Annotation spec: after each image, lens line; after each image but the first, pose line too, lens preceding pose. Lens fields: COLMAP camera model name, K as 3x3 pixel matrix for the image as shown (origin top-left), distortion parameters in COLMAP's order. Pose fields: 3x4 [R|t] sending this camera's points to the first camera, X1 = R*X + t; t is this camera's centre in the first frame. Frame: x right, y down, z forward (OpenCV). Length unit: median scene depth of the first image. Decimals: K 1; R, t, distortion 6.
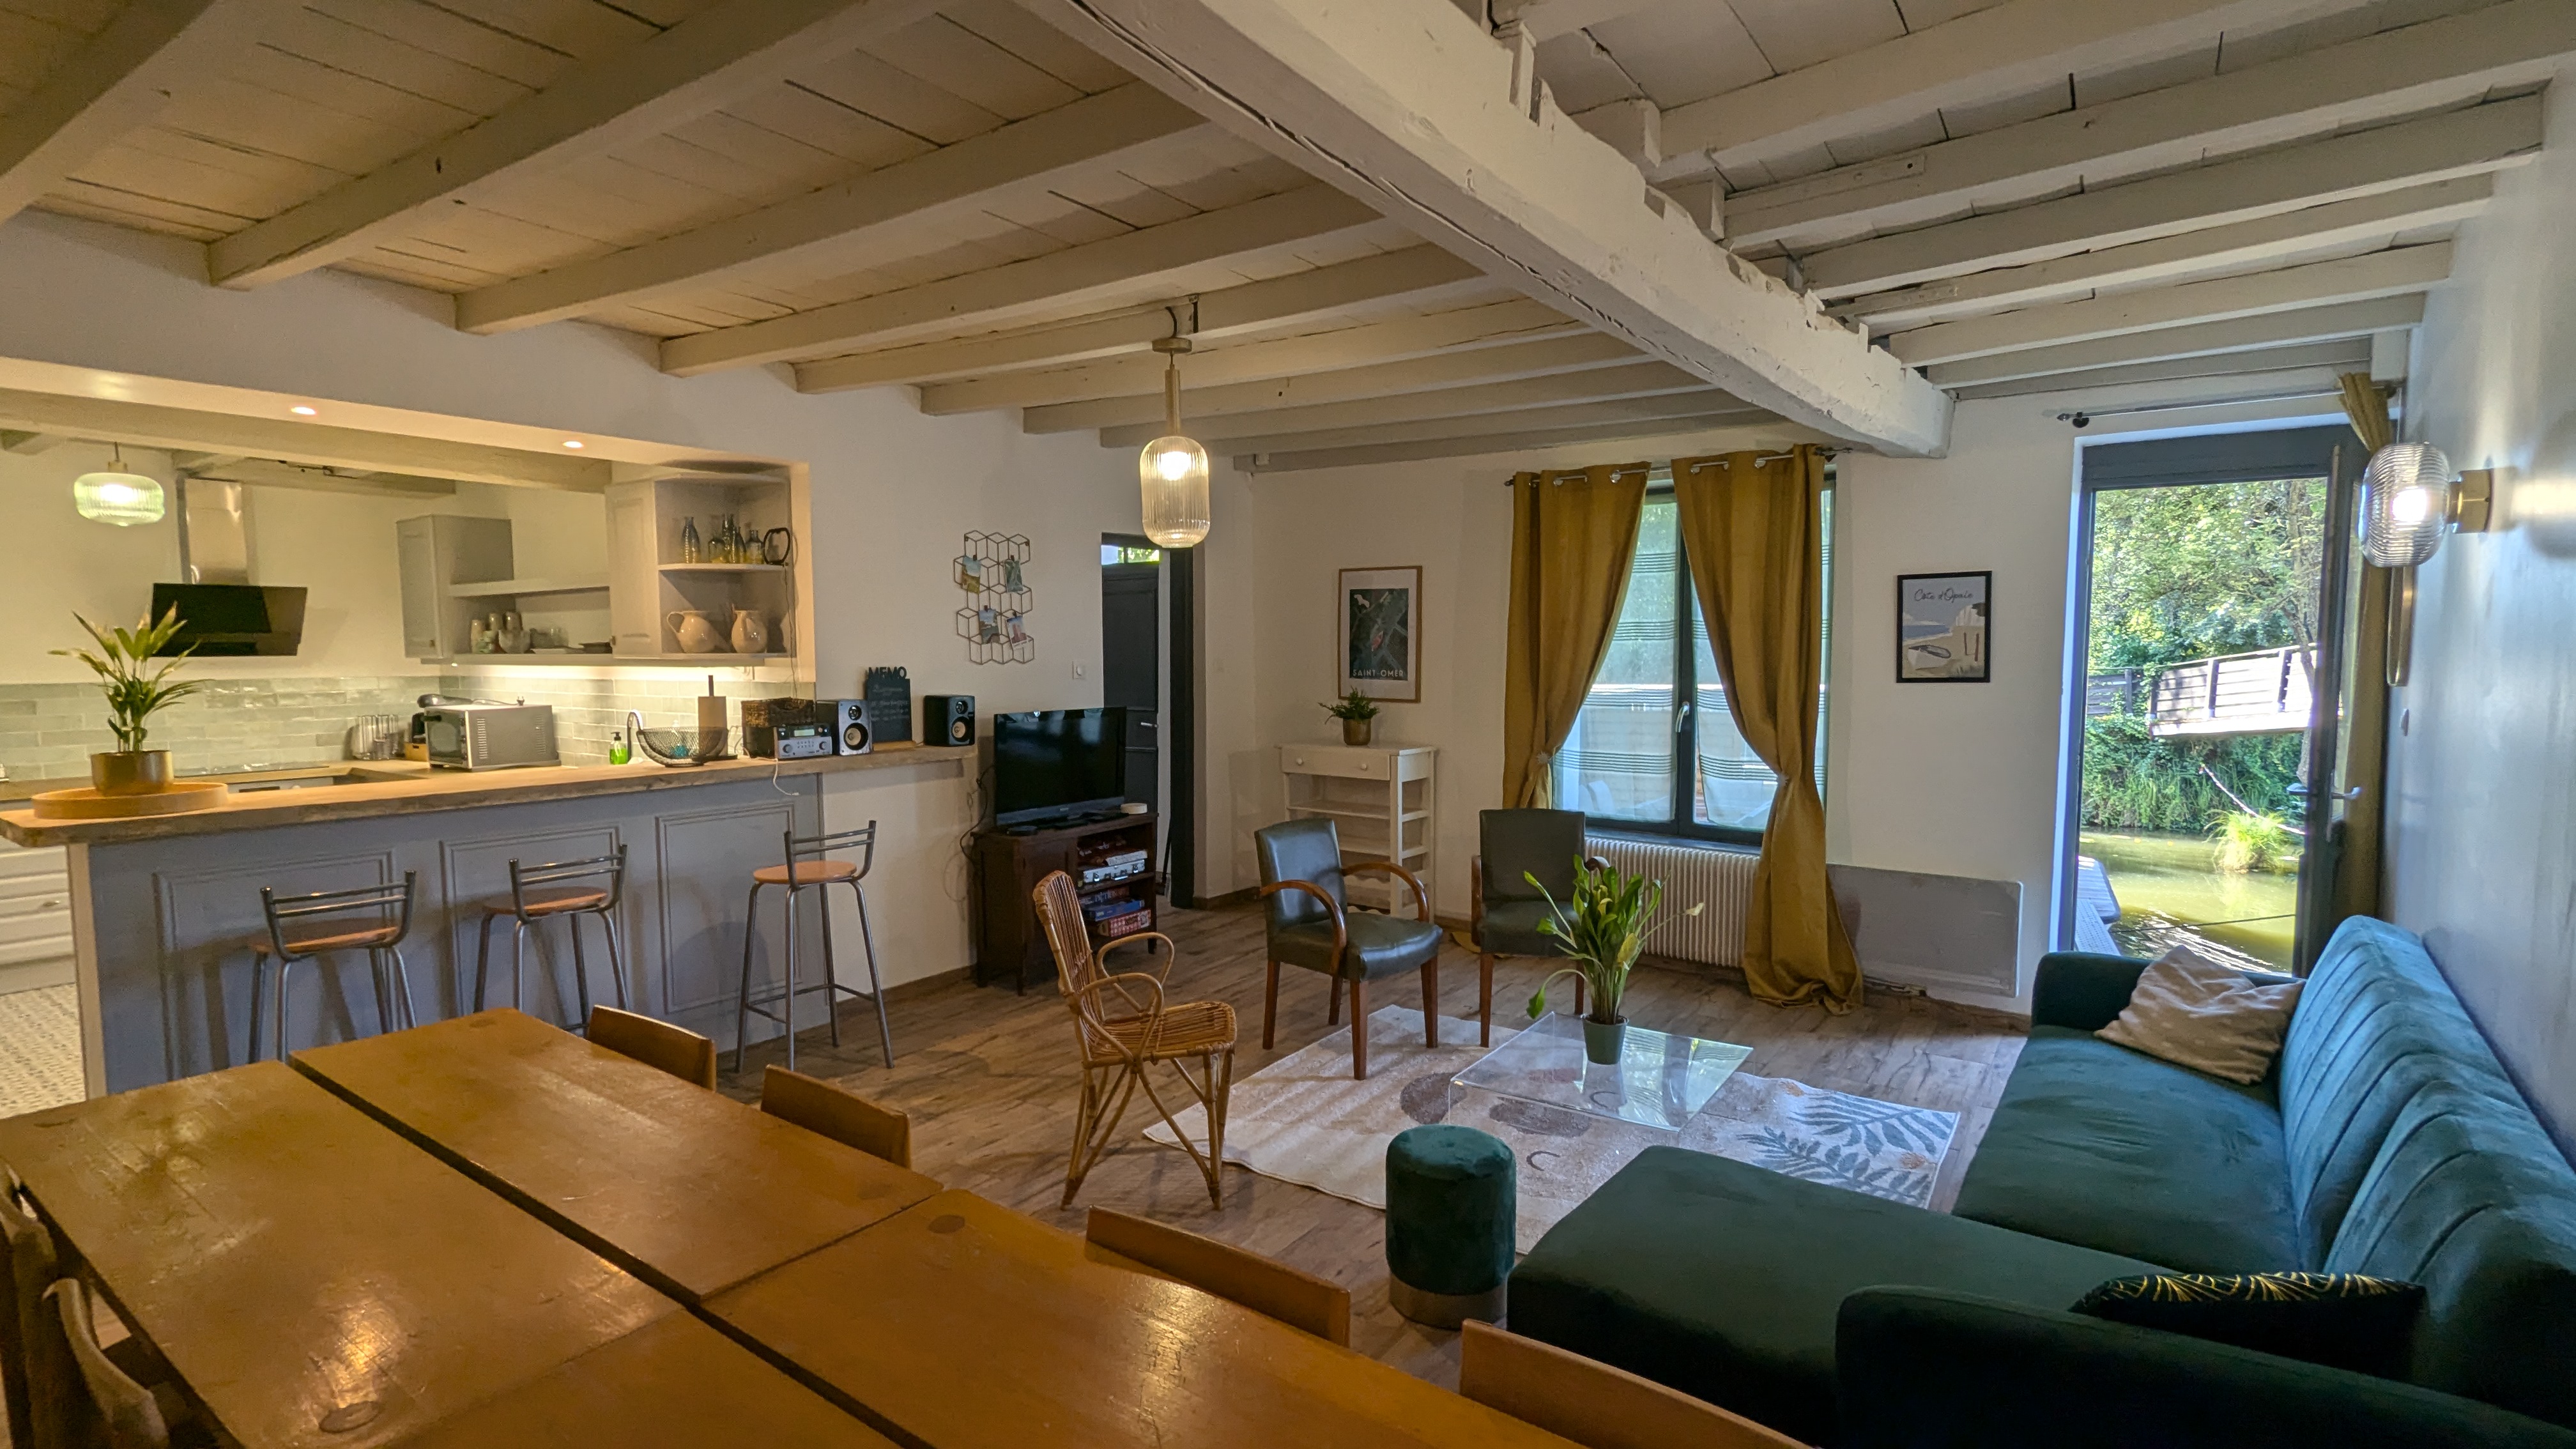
lens RADIAL K [[1222.1, 0, 1285.1], [0, 1222.1, 727.2], [0, 0, 1]] dist [-0.002349, -0.000347]
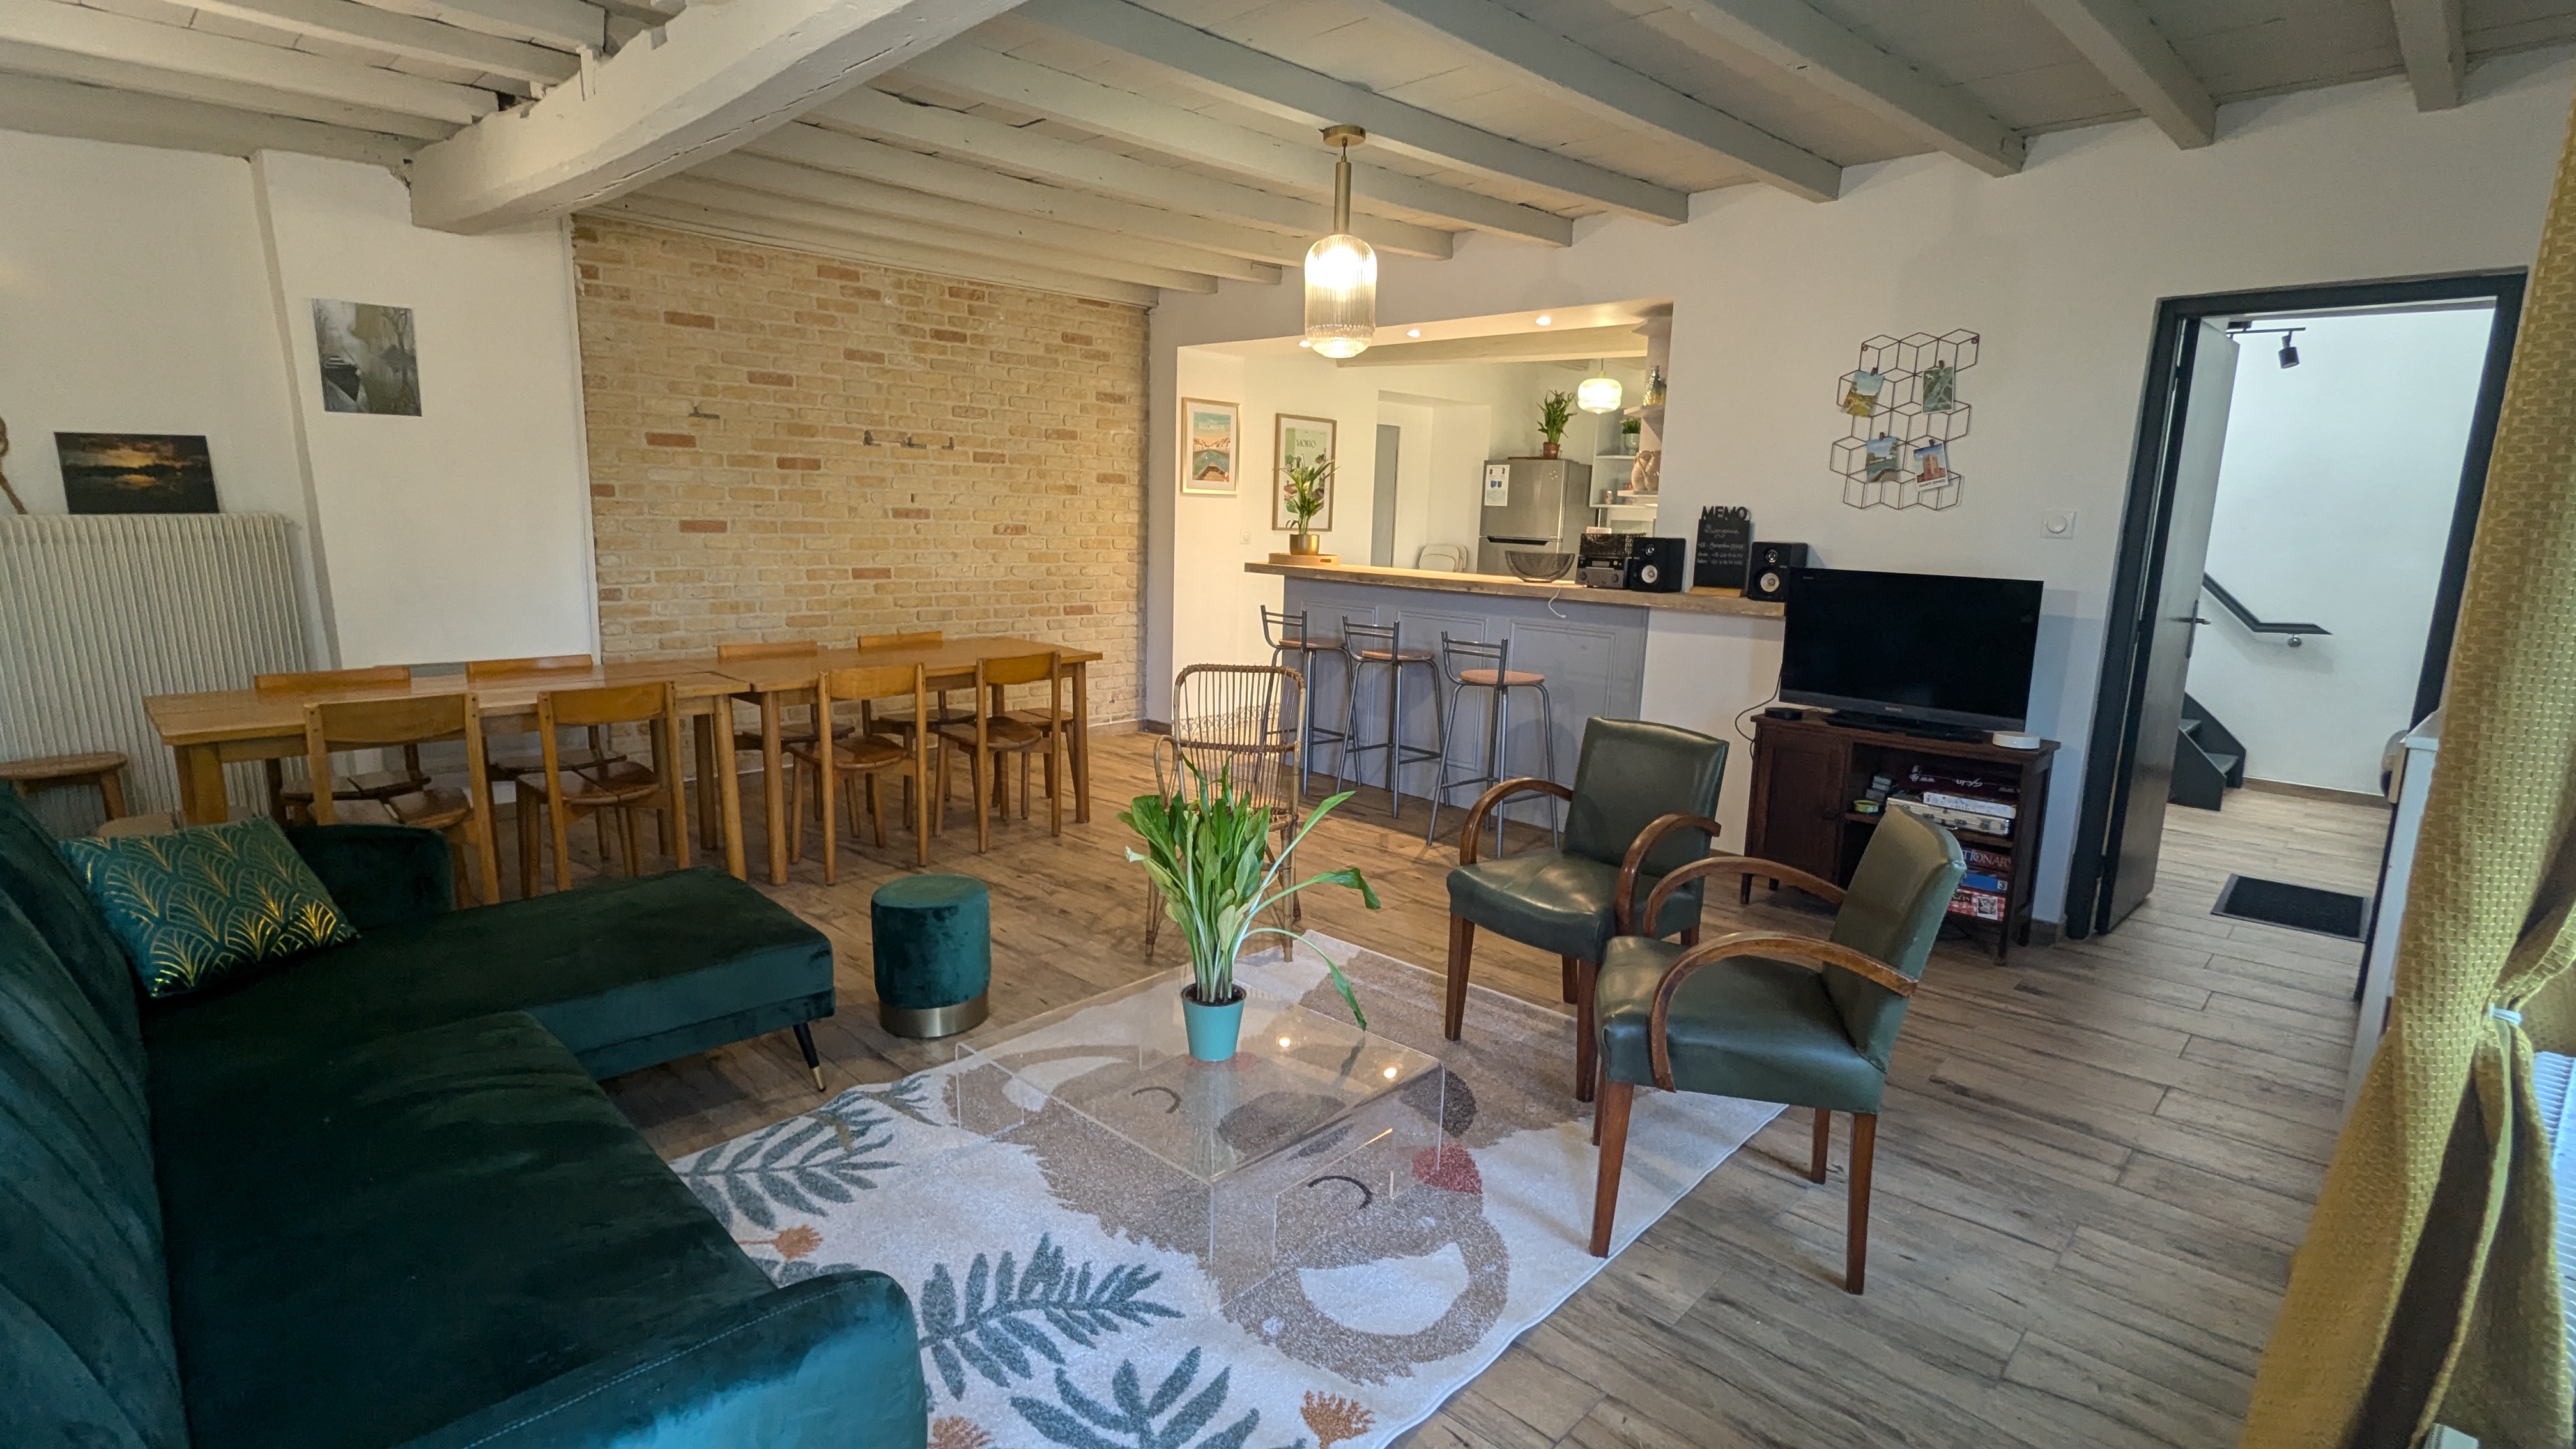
lens RADIAL K [[1222.1, 0, 1291.1], [0, 1222.1, 743.3], [0, 0, 1]] dist [-0.002349, -0.000347]
pose [[-0.156594, 0.197072, -0.967802, 0.681399], [-0.085278, 0.973534, 0.212038, -0.044427], [0.983974, 0.115736, -0.135644, 0.848058]]
